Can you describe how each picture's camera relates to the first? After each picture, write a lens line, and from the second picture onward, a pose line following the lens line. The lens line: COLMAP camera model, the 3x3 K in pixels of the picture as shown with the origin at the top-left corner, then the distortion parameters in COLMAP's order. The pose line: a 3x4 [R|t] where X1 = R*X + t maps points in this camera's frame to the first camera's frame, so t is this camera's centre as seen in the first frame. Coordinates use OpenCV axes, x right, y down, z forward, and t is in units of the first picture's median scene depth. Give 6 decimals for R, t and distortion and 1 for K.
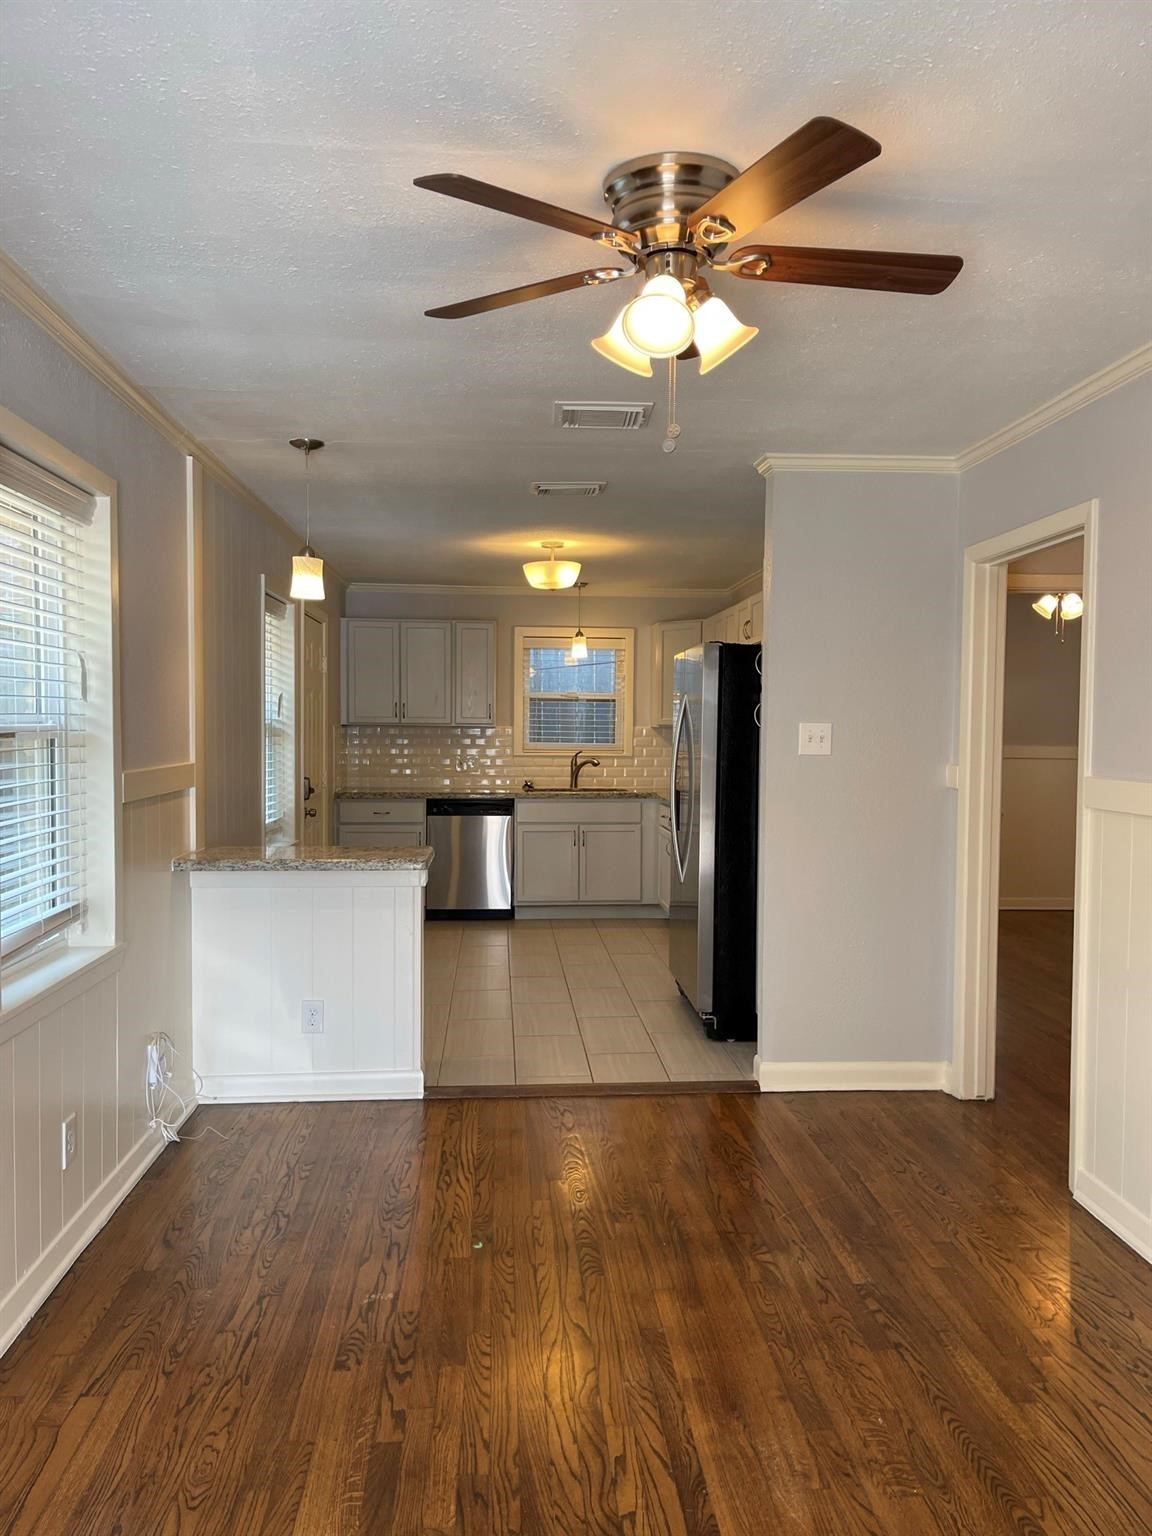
lens RADIAL K [[1168.4, 0, 581.8], [0, 1168.4, 780.5], [0, 0, 1]] dist [0.052185, -0.028621]
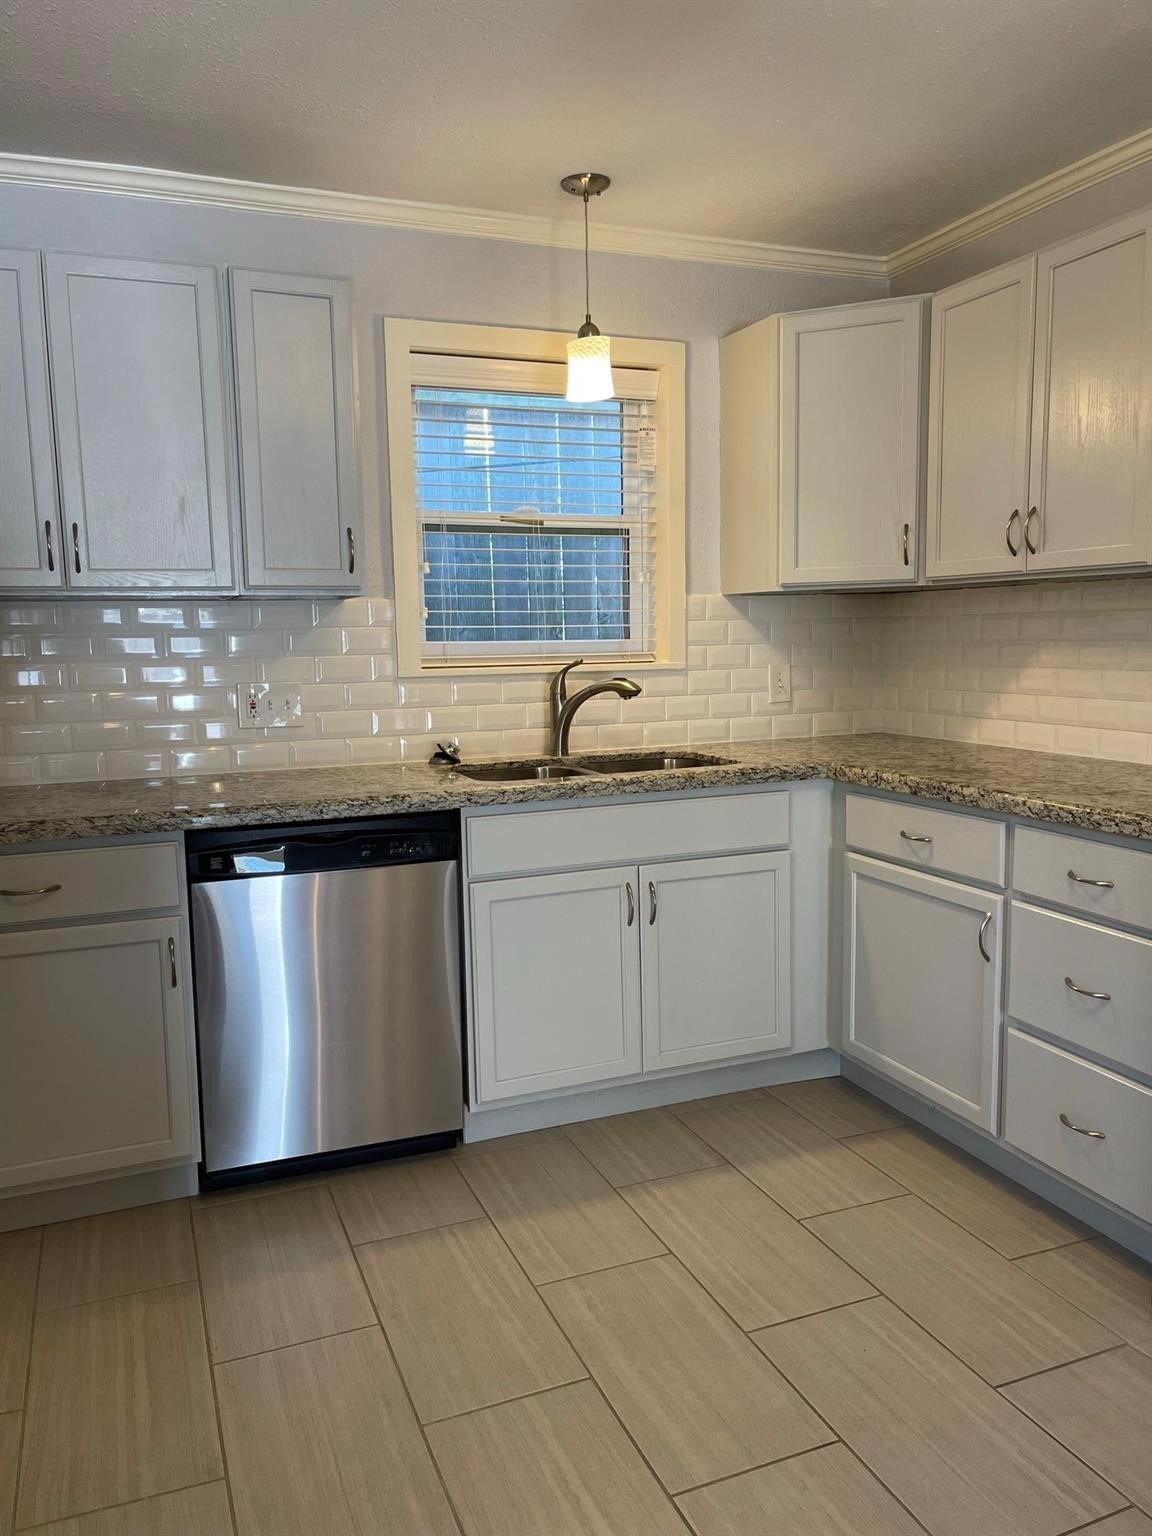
lens RADIAL K [[1168.4, 0, 566.2], [0, 1168.4, 776.6], [0, 0, 1]] dist [0.052185, -0.028621]
pose [[0.955107, -0.062716, 0.289547, -0.121596], [0.041933, 0.996115, 0.077438, -0.017366], [-0.293279, -0.061820, 0.954026, 0.649963]]
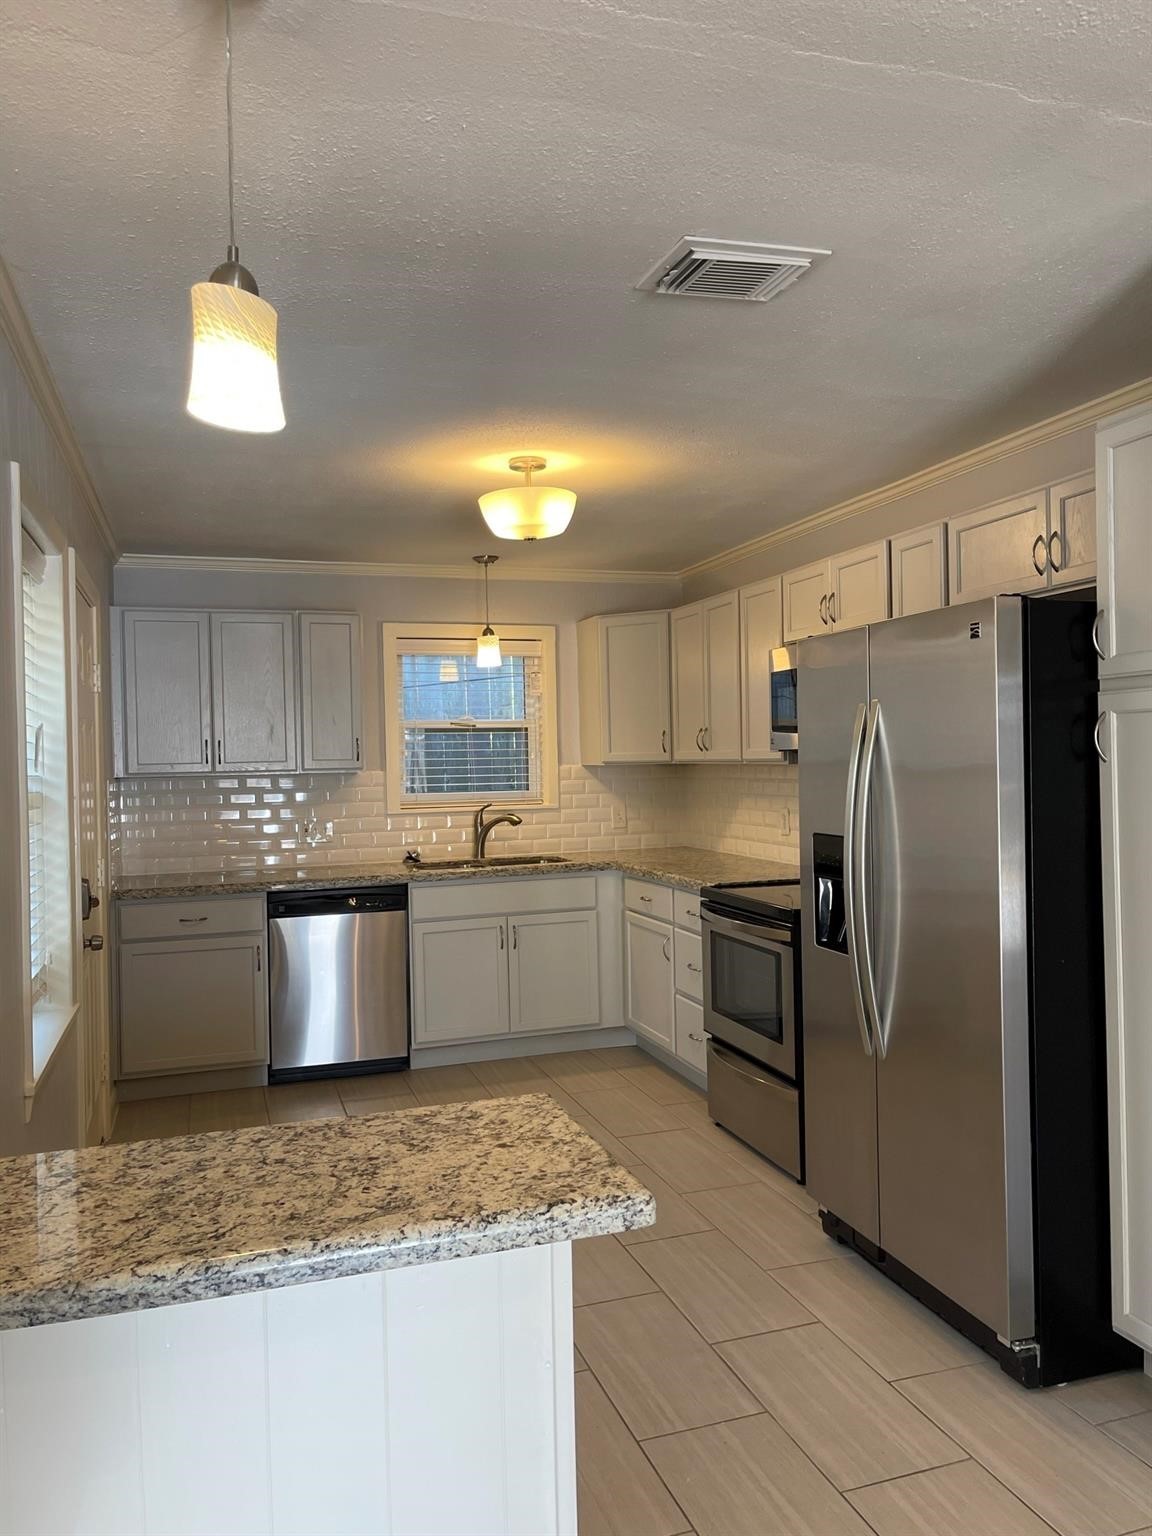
lens RADIAL K [[1168.4, 0, 584.3], [0, 1168.4, 760.7], [0, 0, 1]] dist [0.052185, -0.028621]
pose [[0.970279, -0.031854, 0.239883, -0.112779], [0.043296, 0.998154, -0.042581, -0.019541], [-0.238084, 0.051701, 0.969868, 0.333745]]
